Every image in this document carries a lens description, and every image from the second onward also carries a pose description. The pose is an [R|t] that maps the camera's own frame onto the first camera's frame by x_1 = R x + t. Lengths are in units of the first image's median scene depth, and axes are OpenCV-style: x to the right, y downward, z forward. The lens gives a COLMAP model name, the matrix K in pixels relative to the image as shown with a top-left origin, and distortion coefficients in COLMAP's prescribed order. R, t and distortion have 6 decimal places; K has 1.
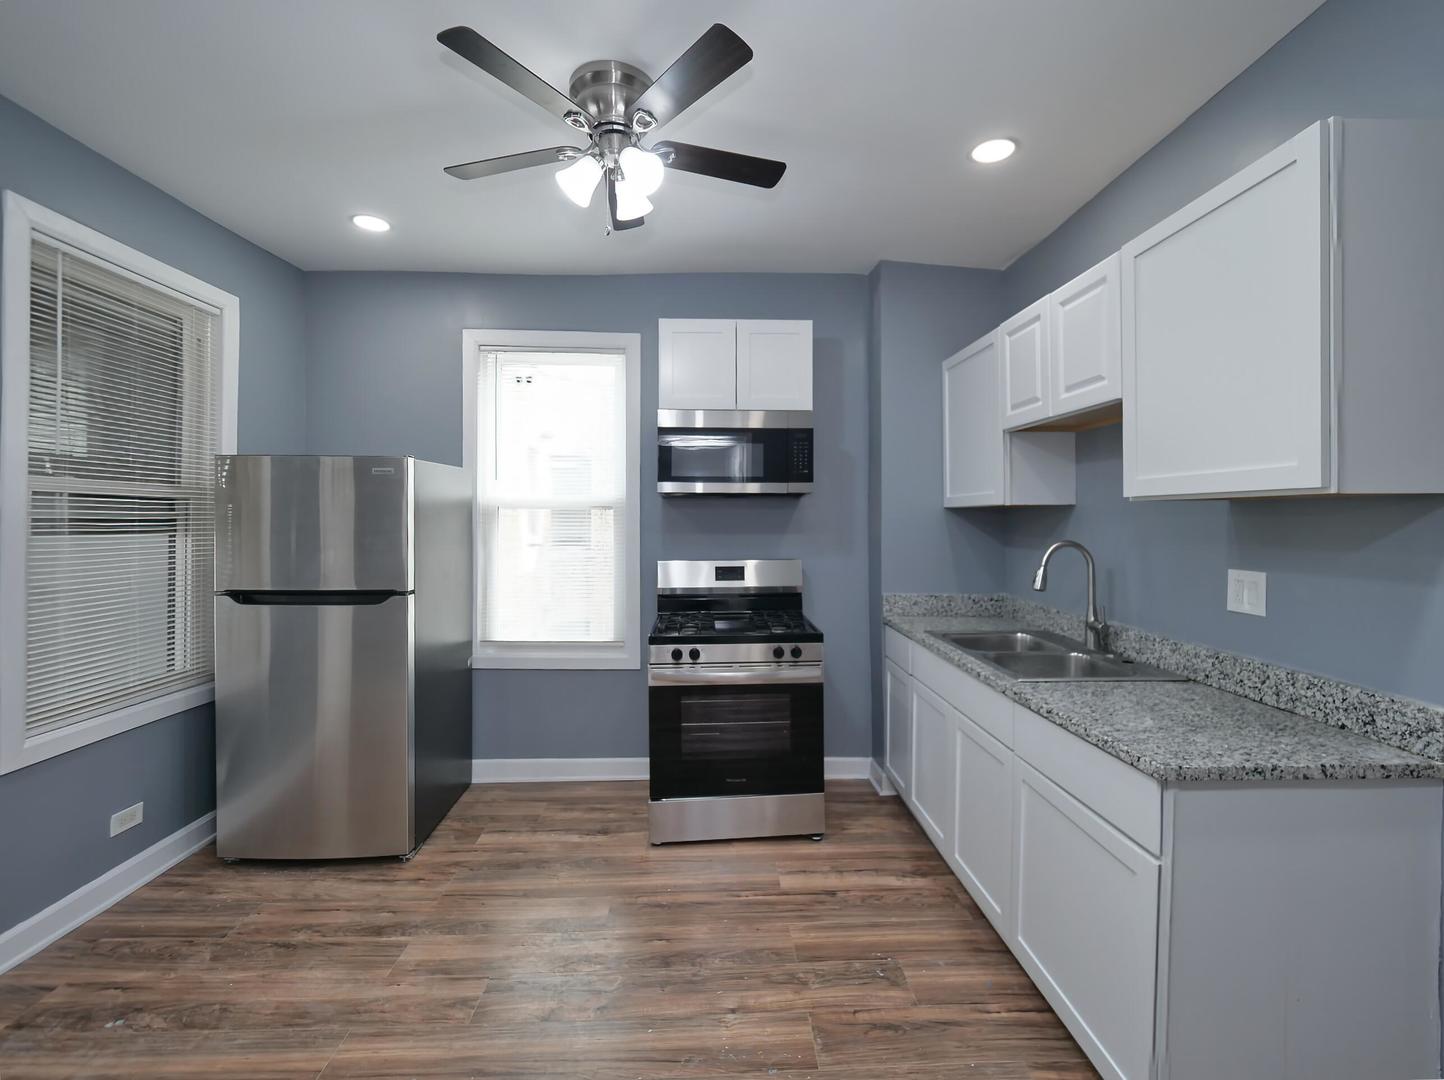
lens RADIAL K [[621.4, 0, 728.8], [0, 621.4, 531.0], [0, 0, 1]] dist [-0.001914, -0.000268]
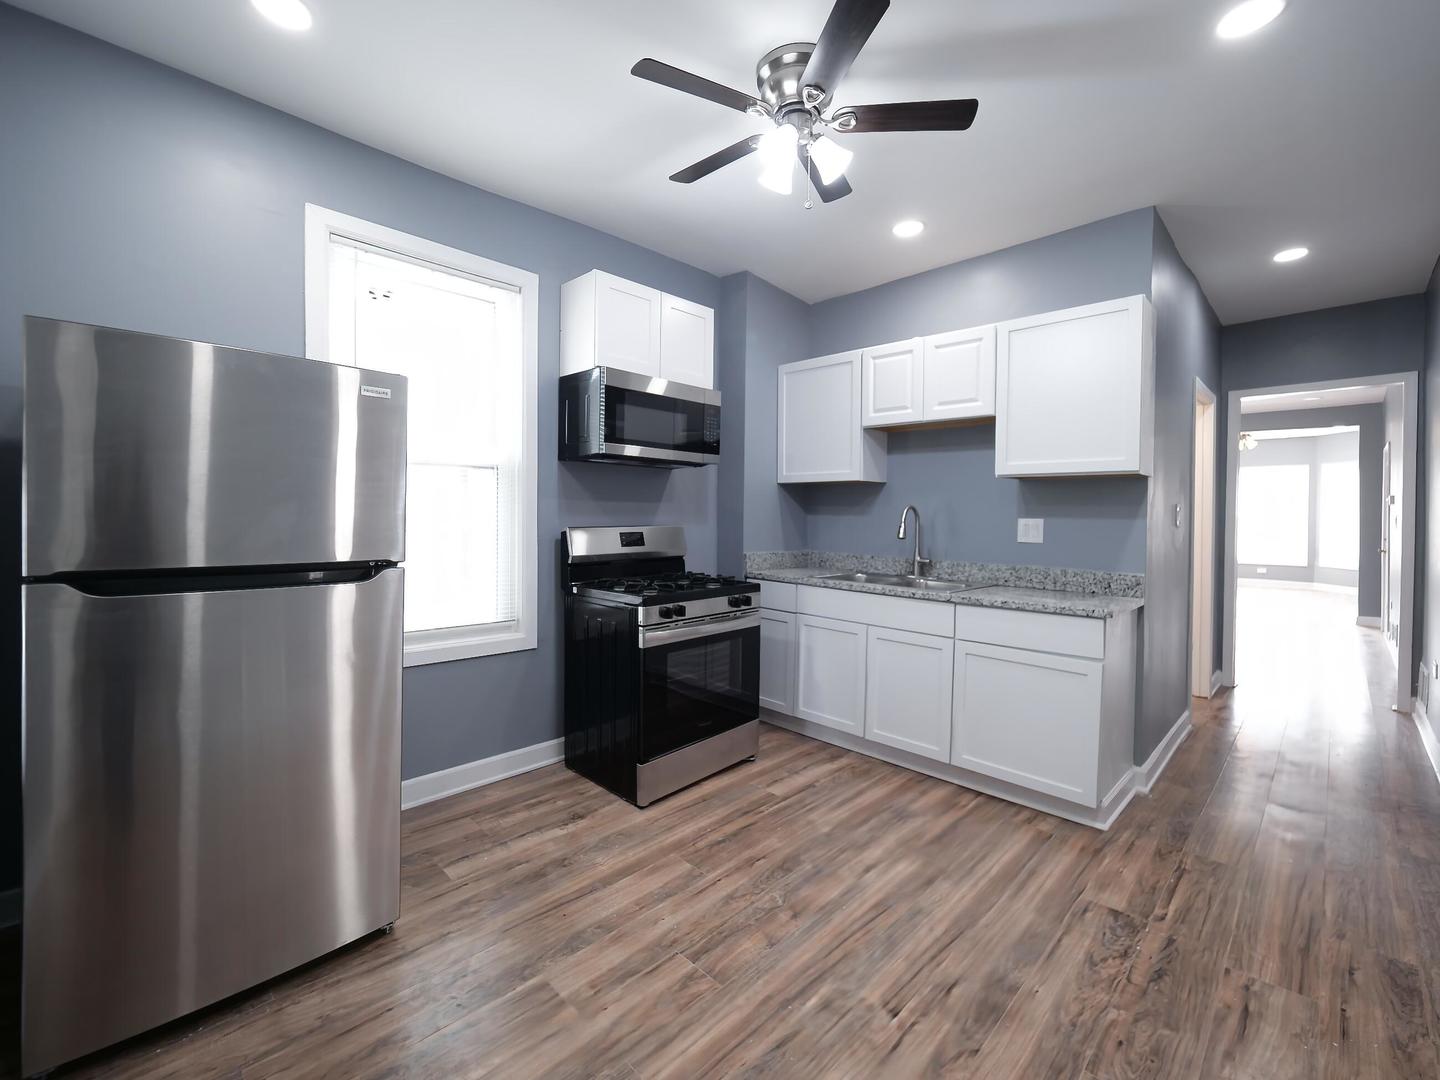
lens RADIAL K [[610.0, 0, 720.7], [0, 610.0, 534.3], [0, 0, 1]] dist [-0.000068, -0.000198]
pose [[0.733864, -0.015178, 0.679126, -0.721623], [0.000298, 0.999757, 0.022023, 0.048620], [-0.679296, -0.015960, 0.733691, 0.216188]]
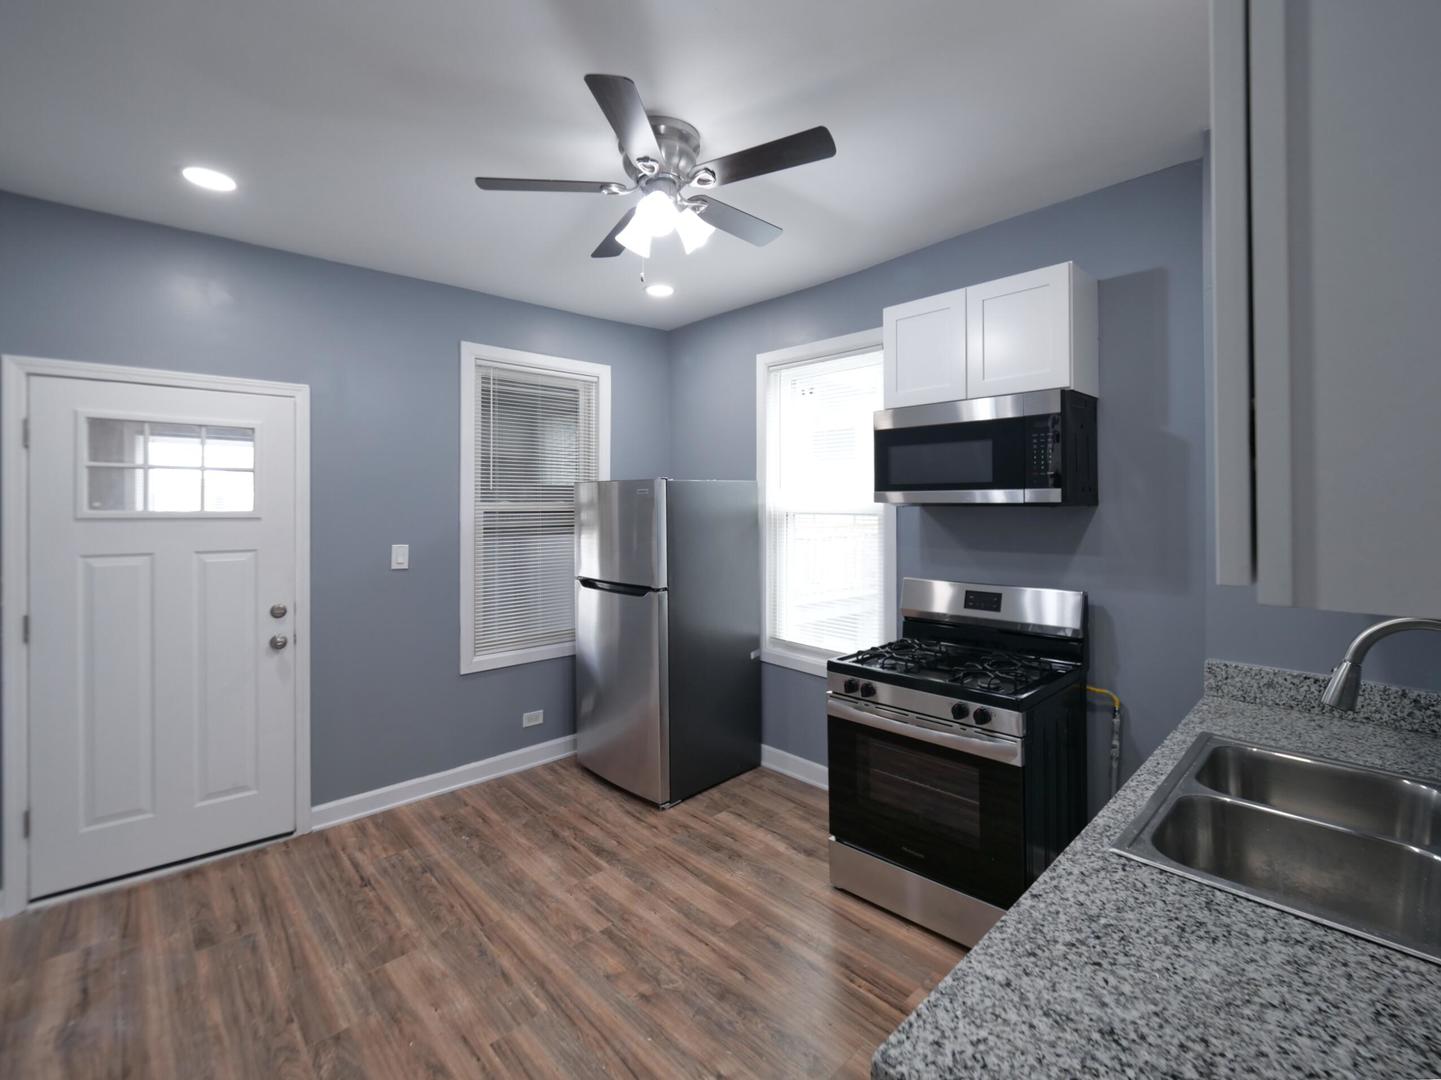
lens RADIAL K [[642.2, 0, 730.1], [0, 642.2, 517.8], [0, 0, 1]] dist [-0.002421, -0.000409]
pose [[0.672538, 0.012096, -0.739964, 0.500806], [-0.010577, 0.999921, 0.006732, -0.052043], [0.739987, 0.003299, 0.672613, 0.251452]]
